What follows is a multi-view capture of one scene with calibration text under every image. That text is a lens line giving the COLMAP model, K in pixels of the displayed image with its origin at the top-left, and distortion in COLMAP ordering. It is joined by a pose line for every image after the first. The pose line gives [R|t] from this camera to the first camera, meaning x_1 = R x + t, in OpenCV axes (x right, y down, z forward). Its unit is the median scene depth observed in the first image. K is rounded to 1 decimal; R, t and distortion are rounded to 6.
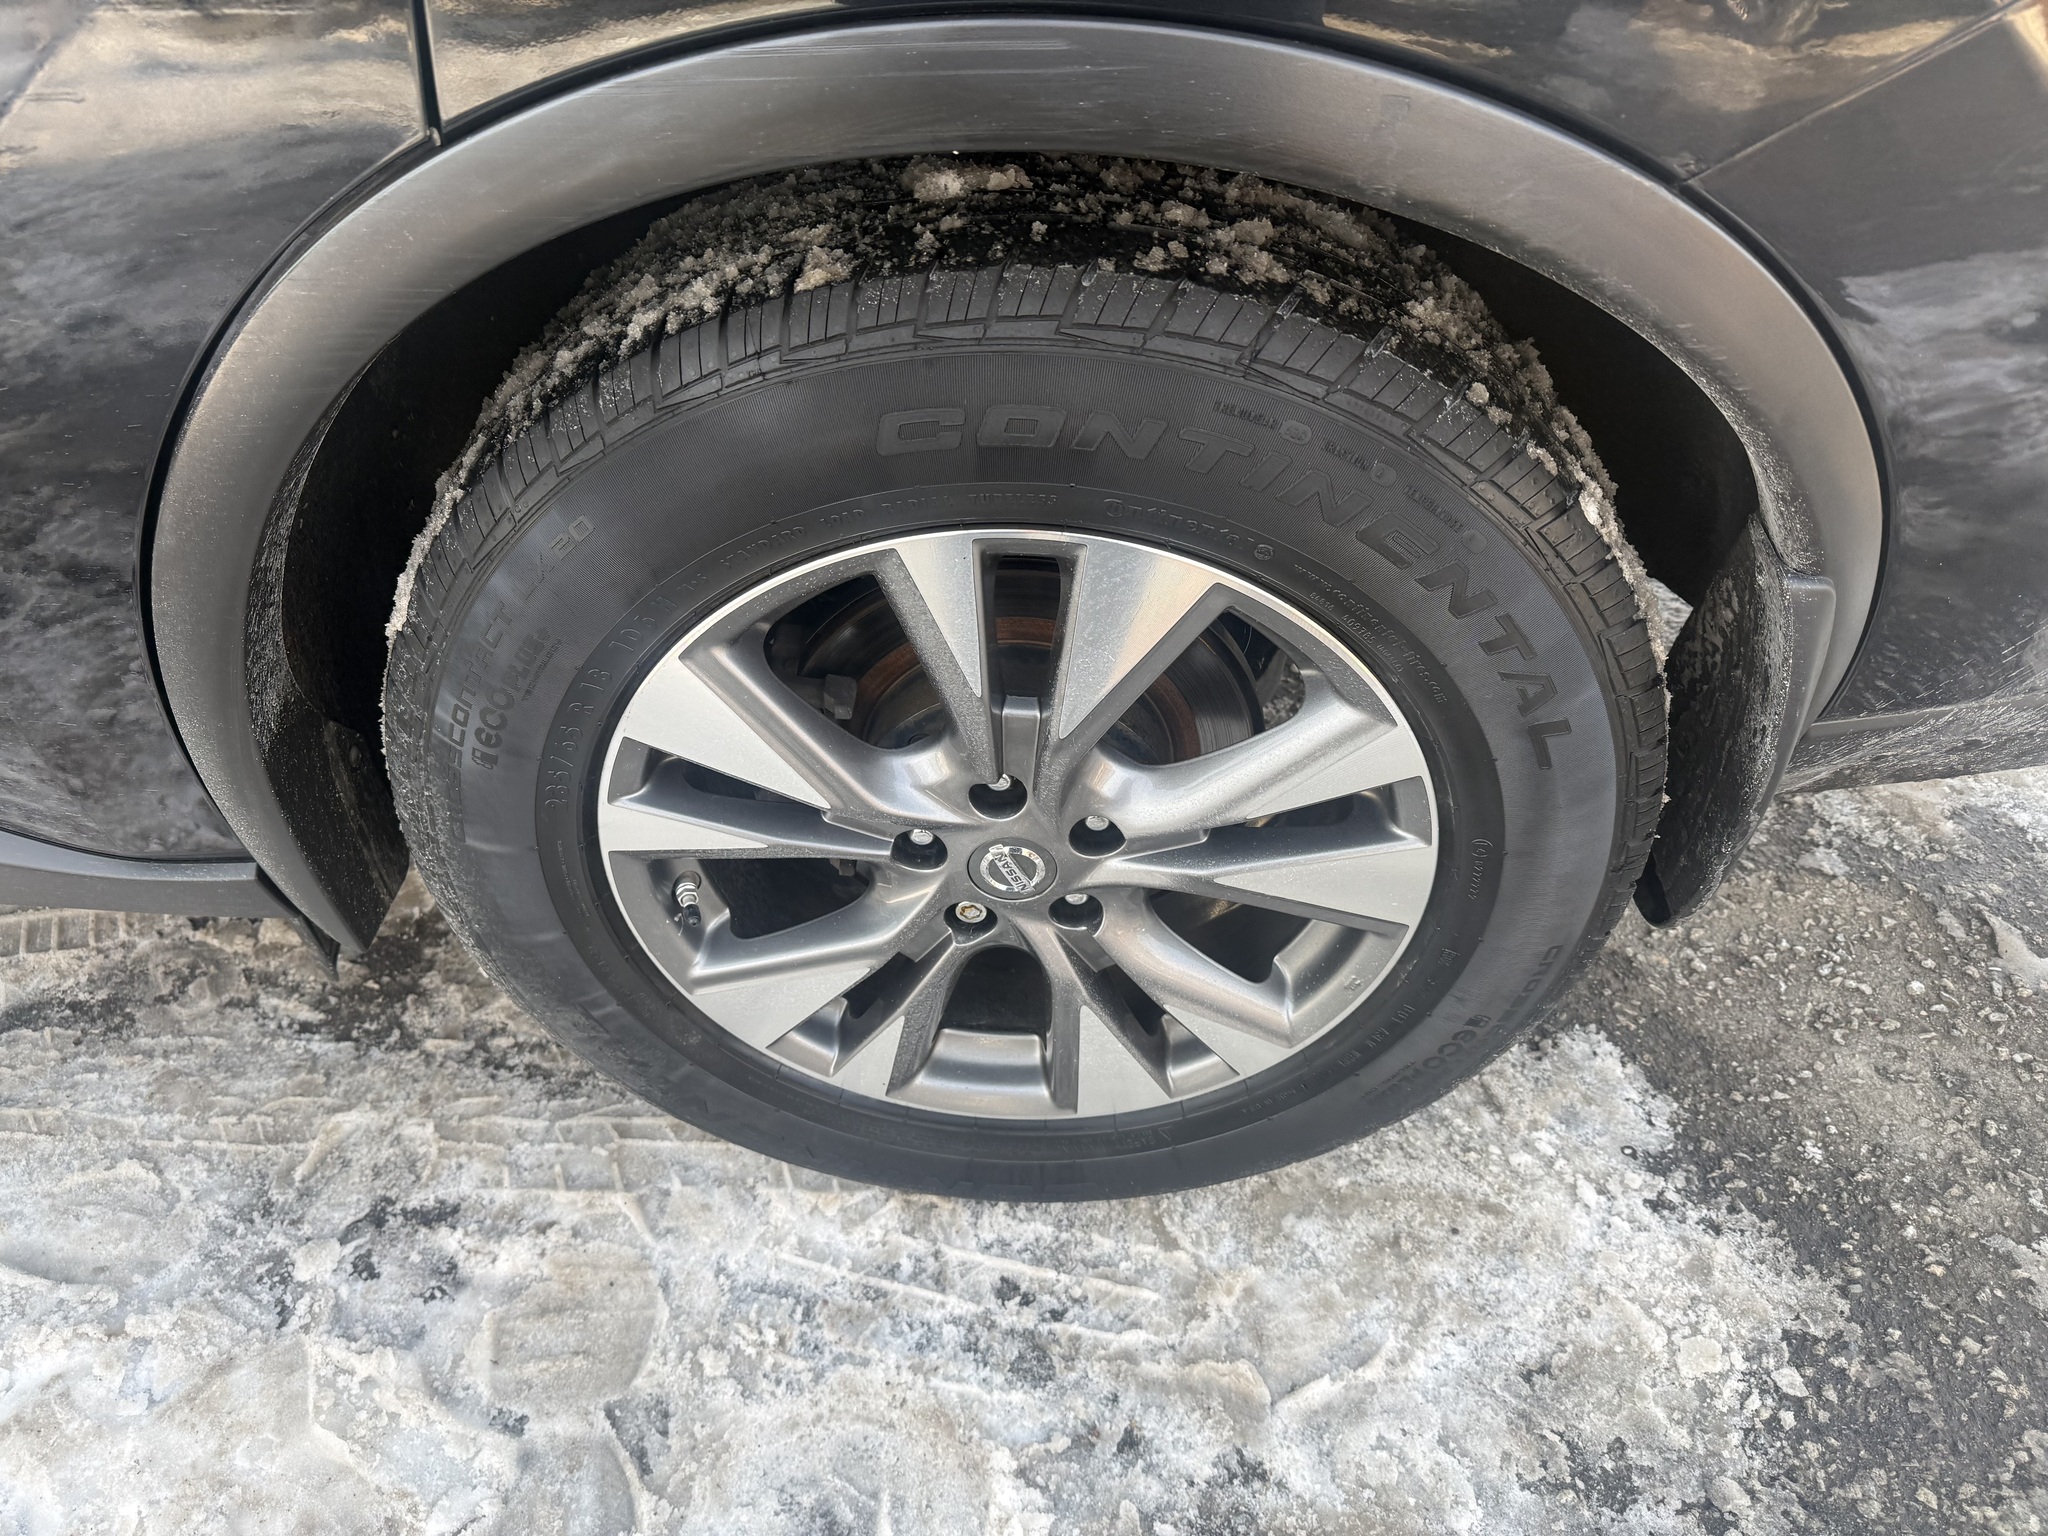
lens RADIAL K [[1484.7, 0, 1024.0], [0, 1484.7, 768.0], [0, 0, 1]] dist [0.002449, -0.005841]
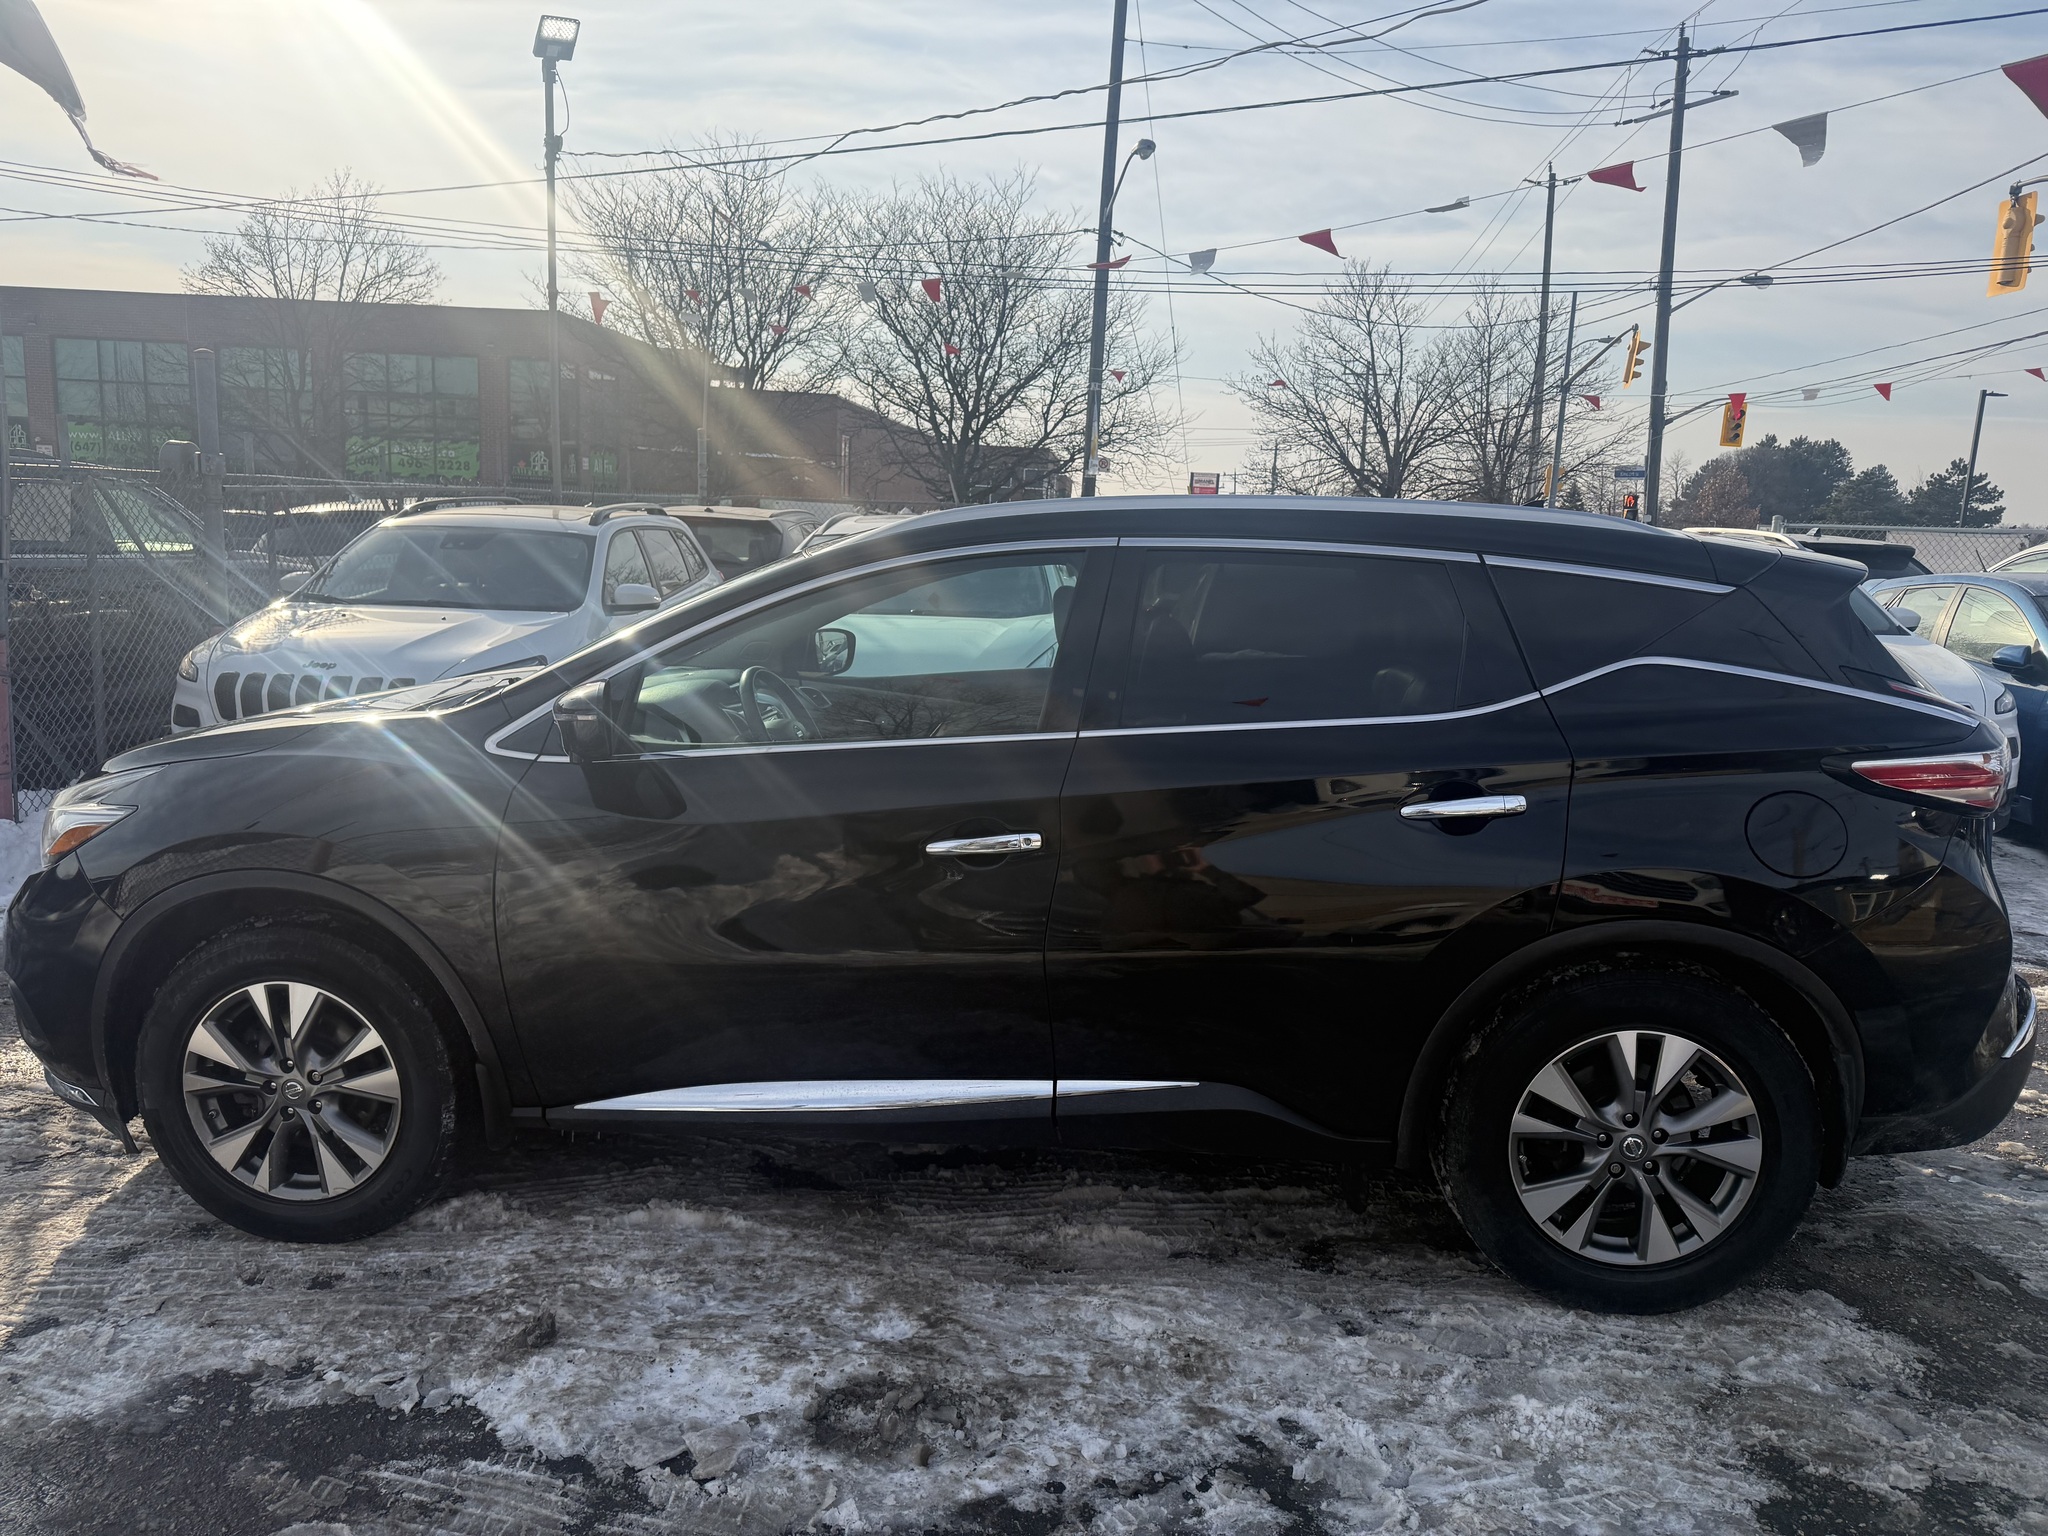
lens RADIAL K [[1488.3, 0, 1034.9], [0, 1488.3, 777.1], [0, 0, 1]] dist [0.034216, -0.049476]
pose [[0.997810, 0.052574, -0.040137, -1.167466], [-0.066088, 0.817364, -0.572319, 1.299247], [0.002718, 0.573718, 0.819048, -2.086873]]
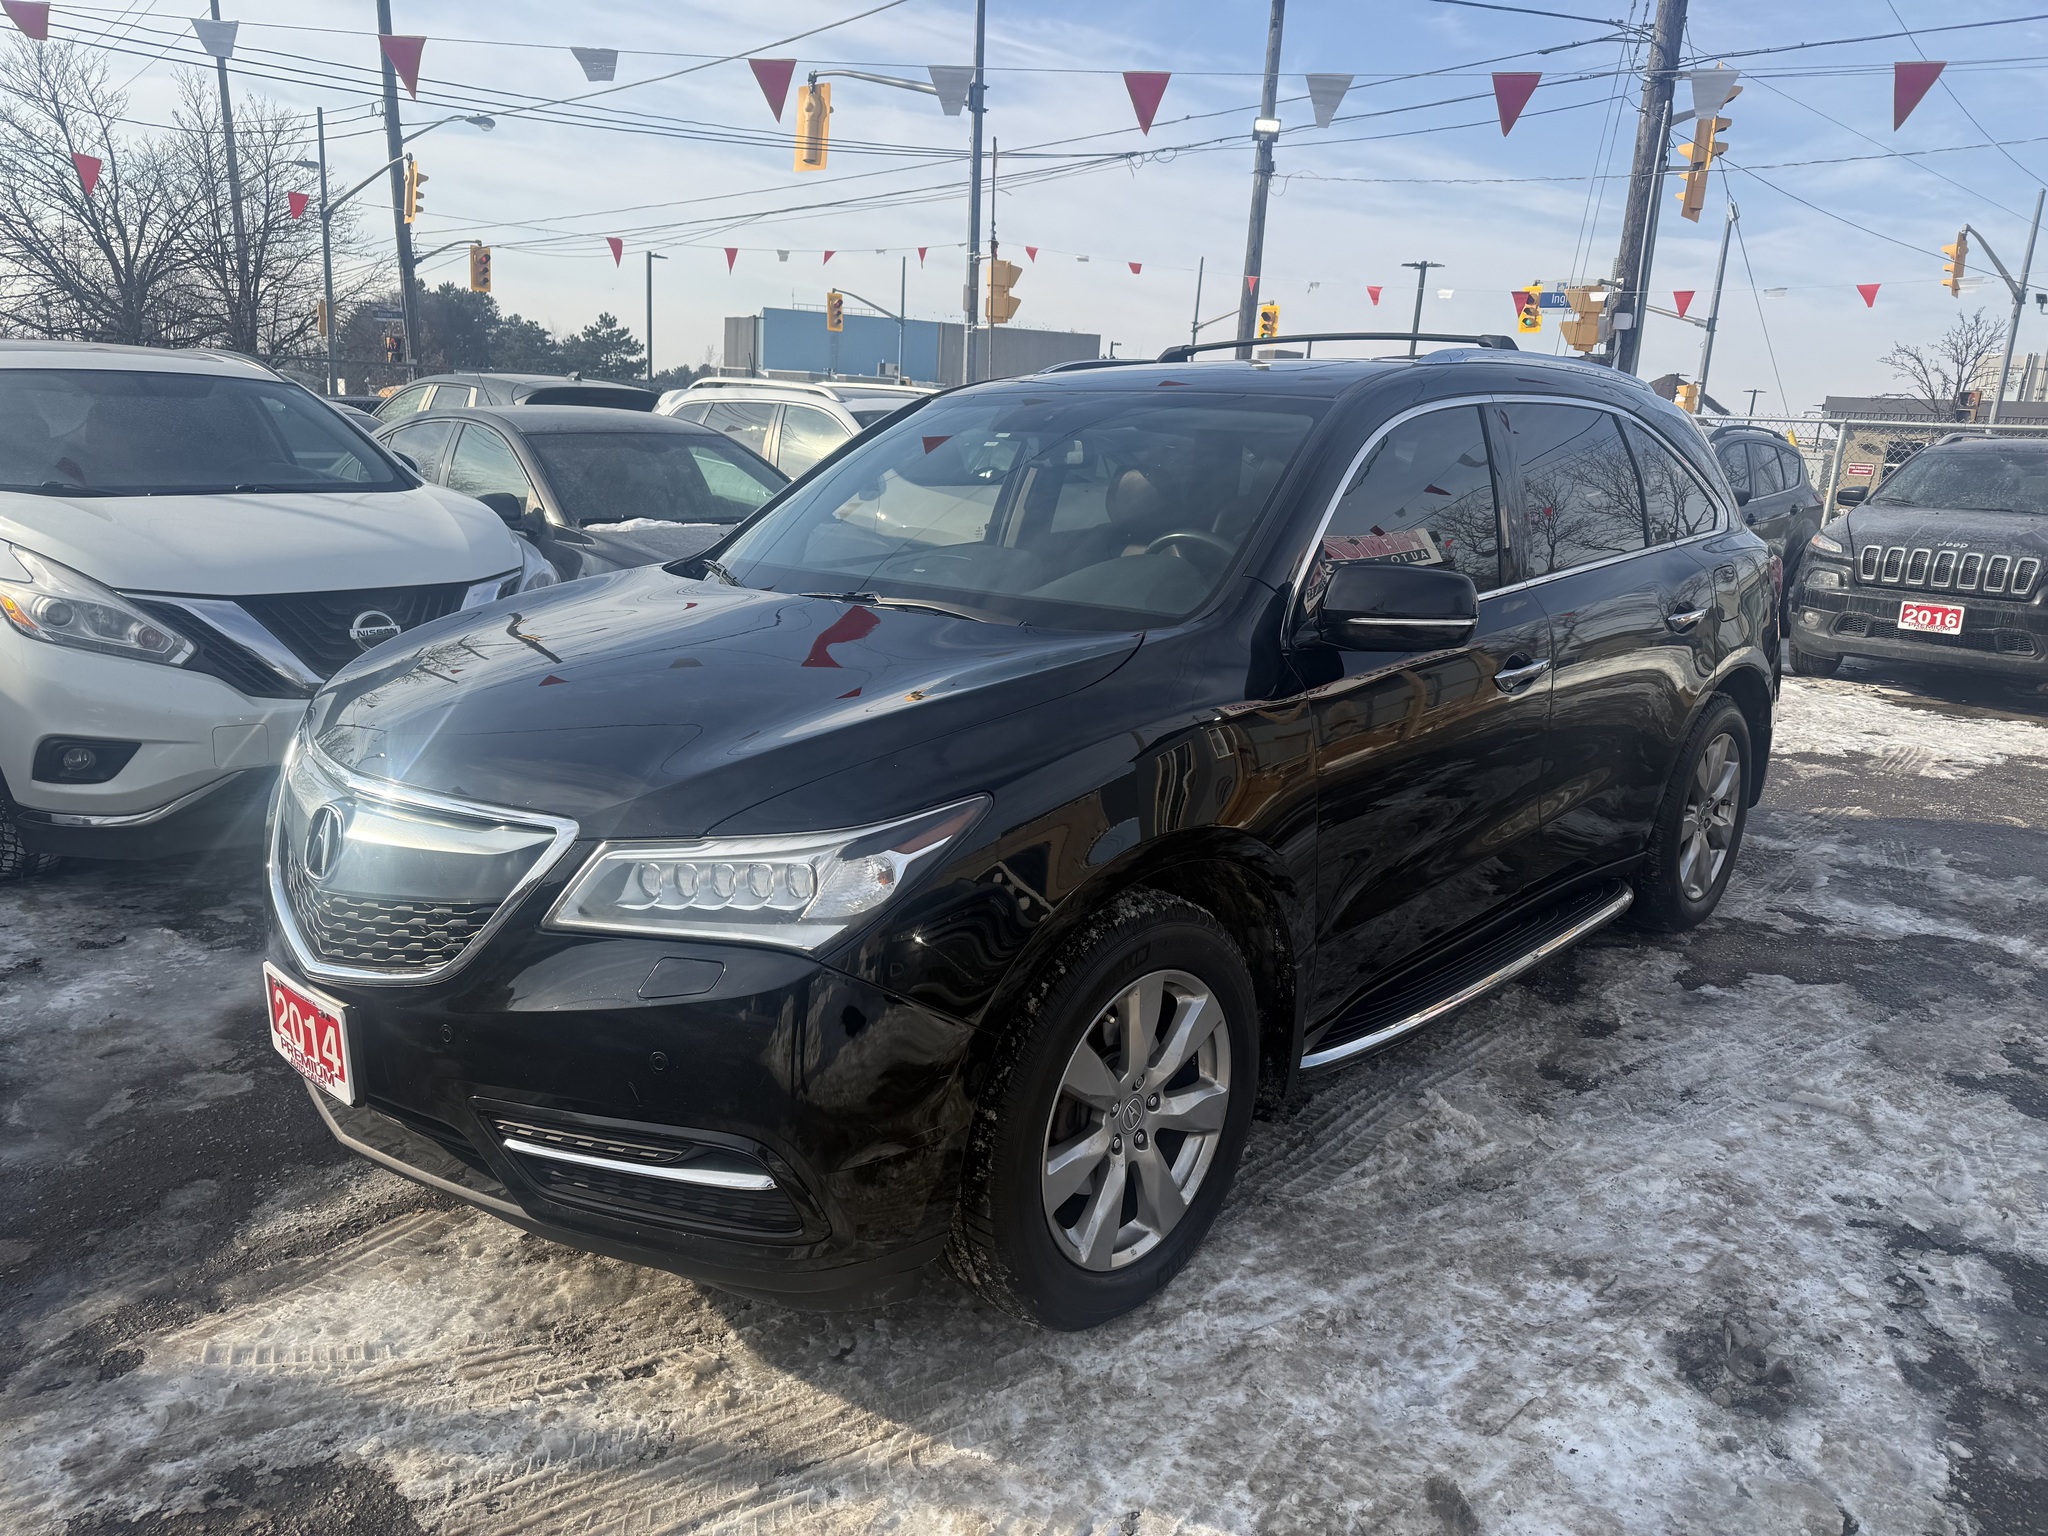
lens RADIAL K [[1484.7, 0, 1024.0], [0, 1484.7, 768.0], [0, 0, 1]] dist [0.002449, -0.005841]
pose [[0.676472, -0.127020, 0.725432, -4.152116], [0.479916, 0.823186, -0.303389, -0.004036], [-0.558629, 0.553381, 0.617821, -0.547501]]
